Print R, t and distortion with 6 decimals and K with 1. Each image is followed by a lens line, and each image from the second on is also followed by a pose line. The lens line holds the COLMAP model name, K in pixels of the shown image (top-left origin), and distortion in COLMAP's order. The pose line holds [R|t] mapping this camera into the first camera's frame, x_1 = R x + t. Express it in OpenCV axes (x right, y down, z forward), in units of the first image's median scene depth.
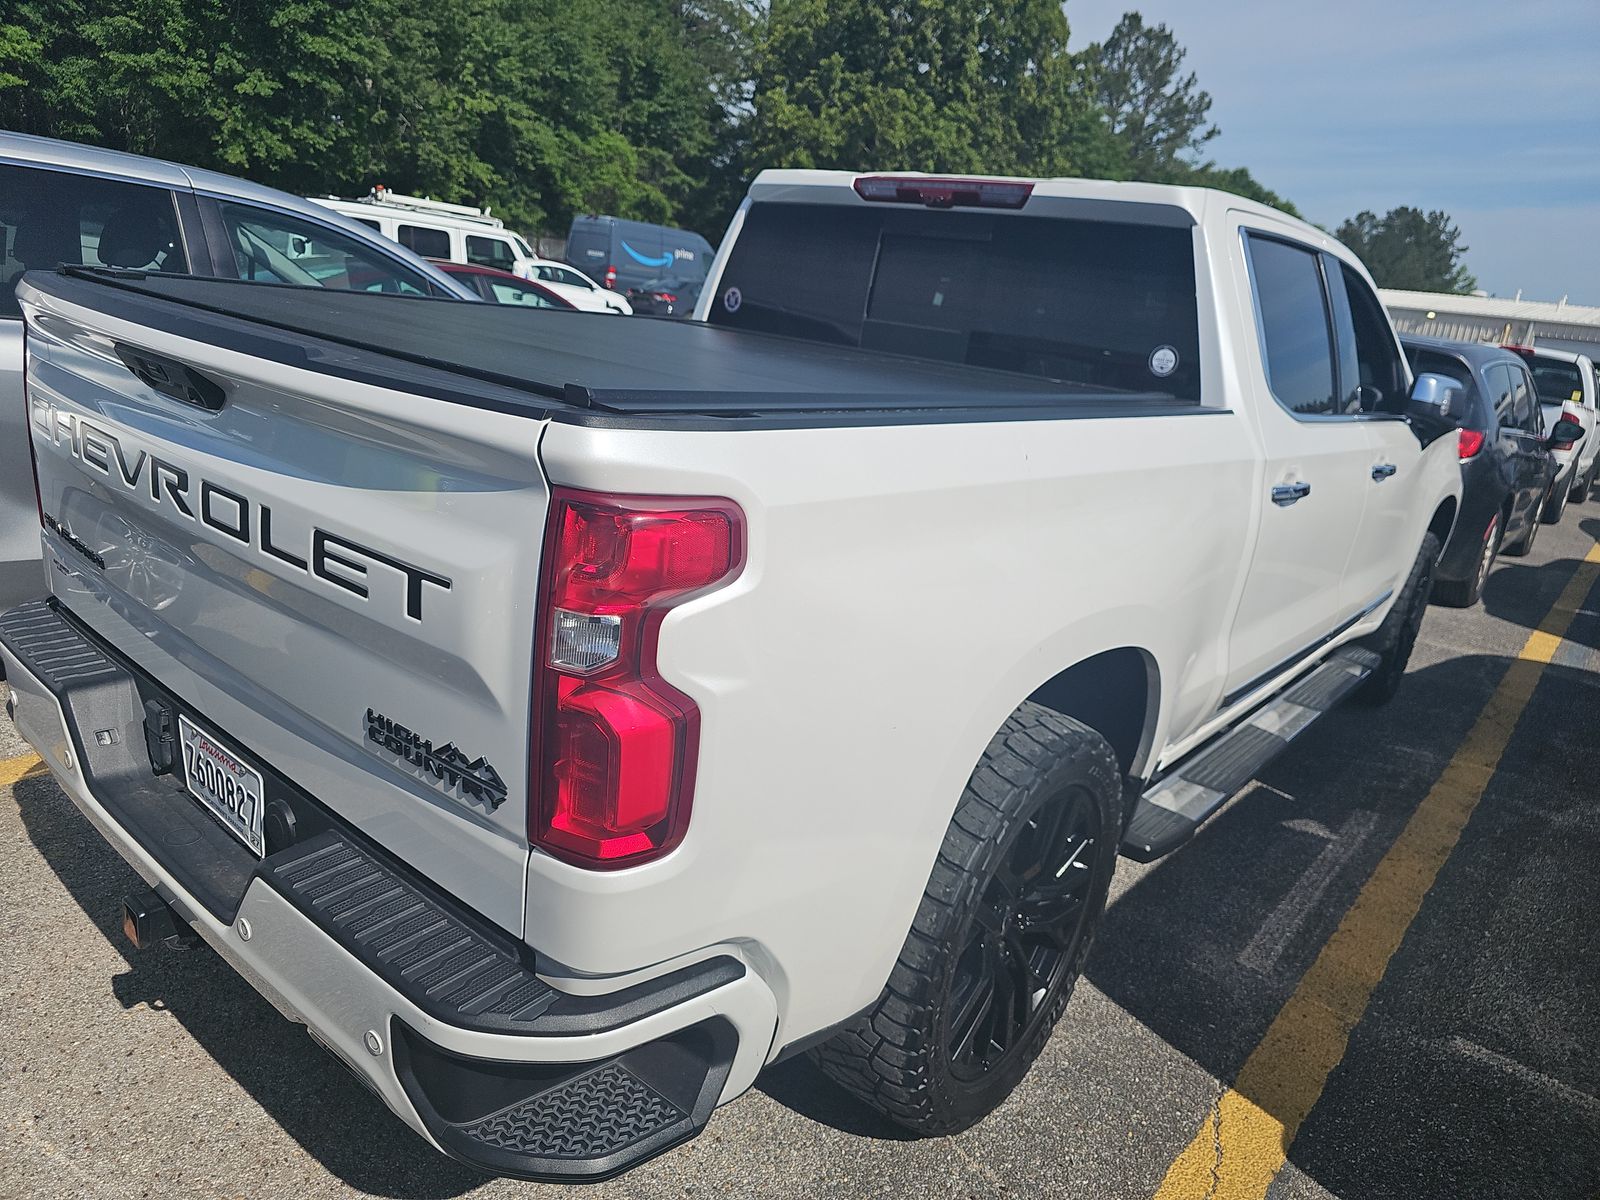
lens RADIAL K [[1055.8, 0, 797.6], [0, 1055.8, 608.0], [0, 0, 1]] dist [0.025534, -0.002764]
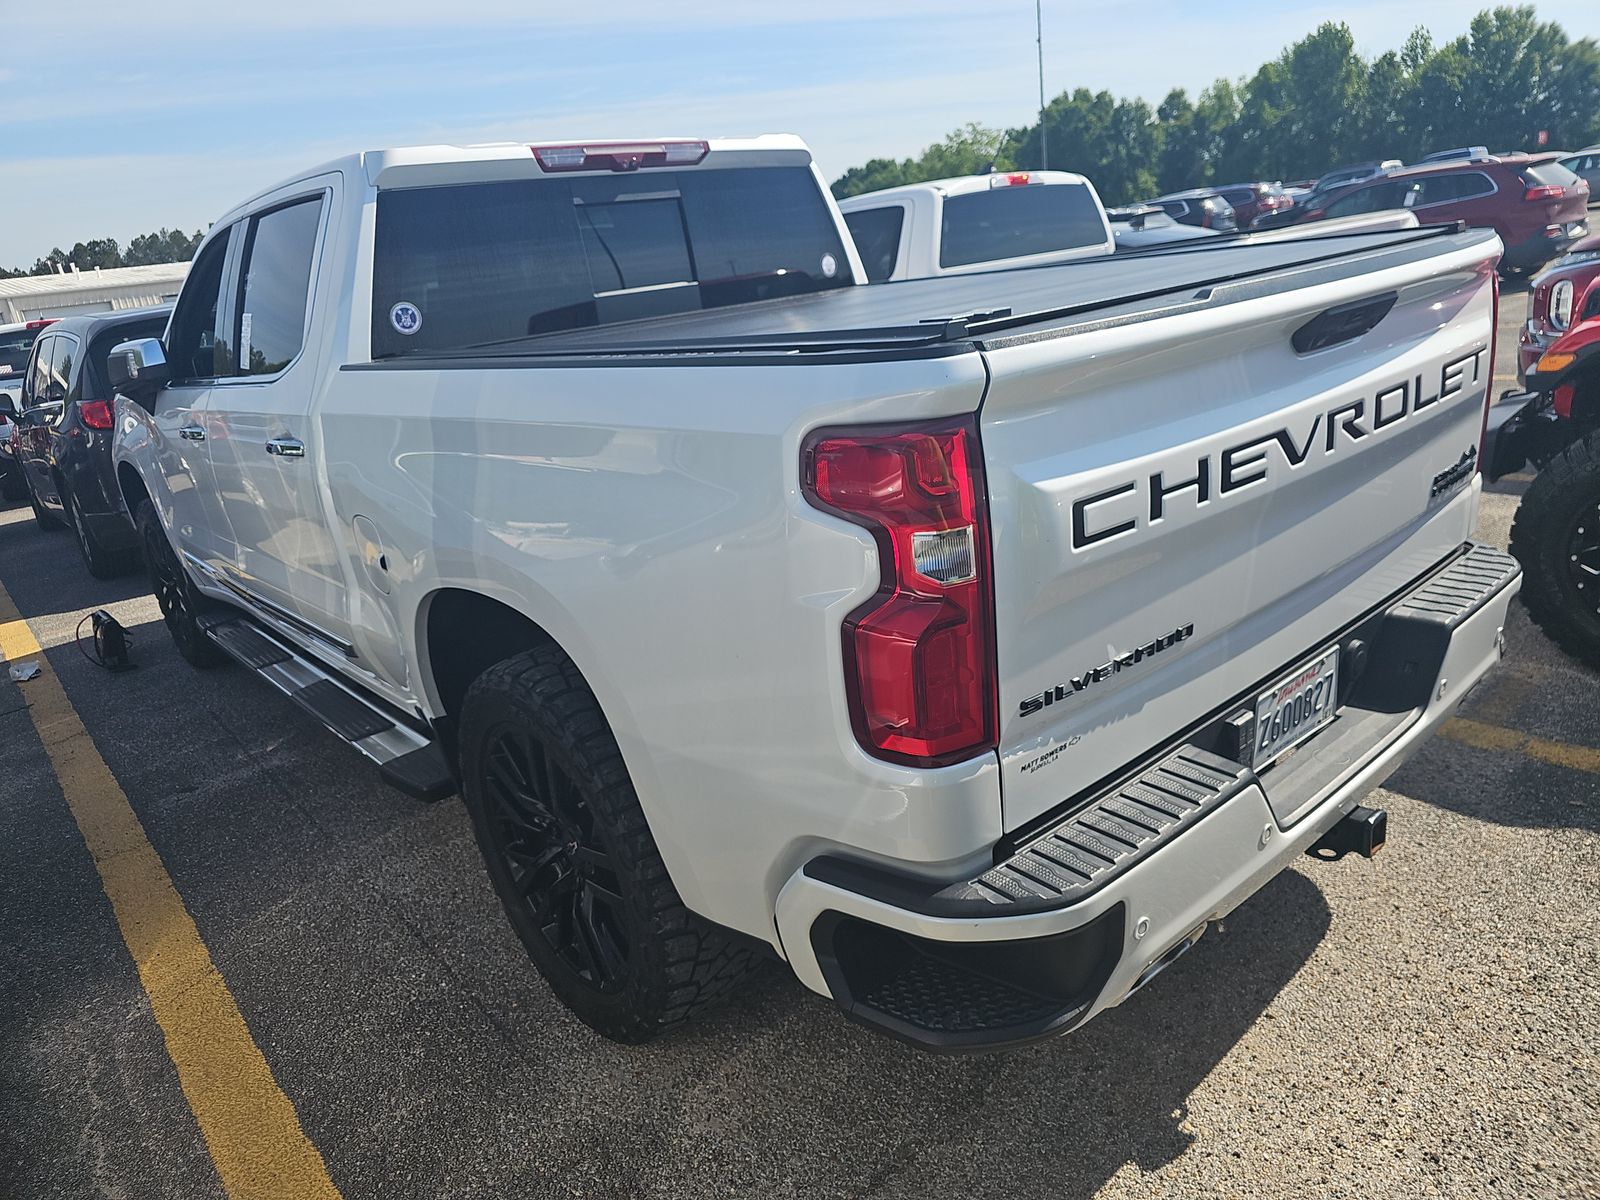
lens RADIAL K [[1034.6, 0, 800.0], [0, 1034.6, 600.0], [0, 0, 1]] dist [0.057850, -0.000483]
pose [[0.163137, -0.436476, 0.884802, -0.781819], [0.417946, 0.842945, 0.338768, -0.254408], [-0.893704, 0.314534, 0.319939, 0.554315]]
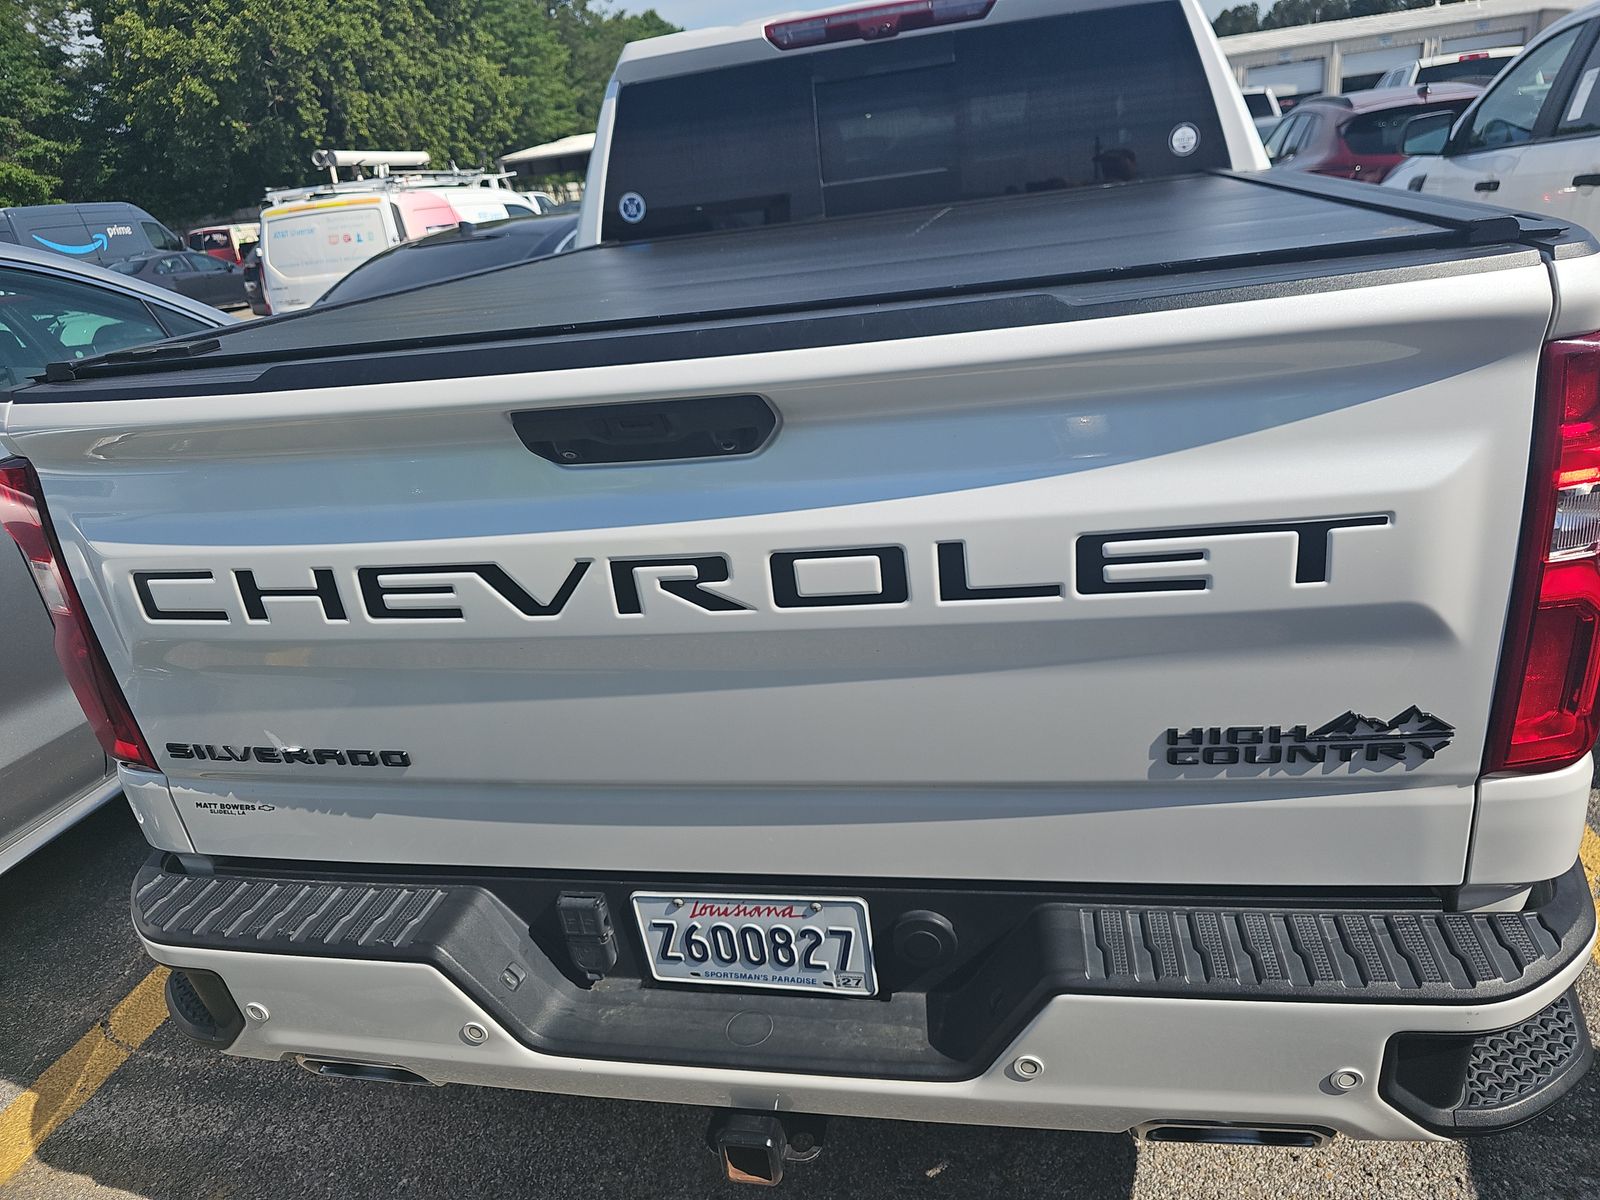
lens RADIAL K [[1045.4, 0, 800.0], [0, 1045.4, 600.0], [0, 0, 1]] dist [0.026817, -0.019368]
pose [[0.852017, -0.384767, 0.354995, -0.364477], [0.349185, 0.922903, 0.162231, -0.089396], [-0.390047, -0.014265, 0.920685, 0.164121]]
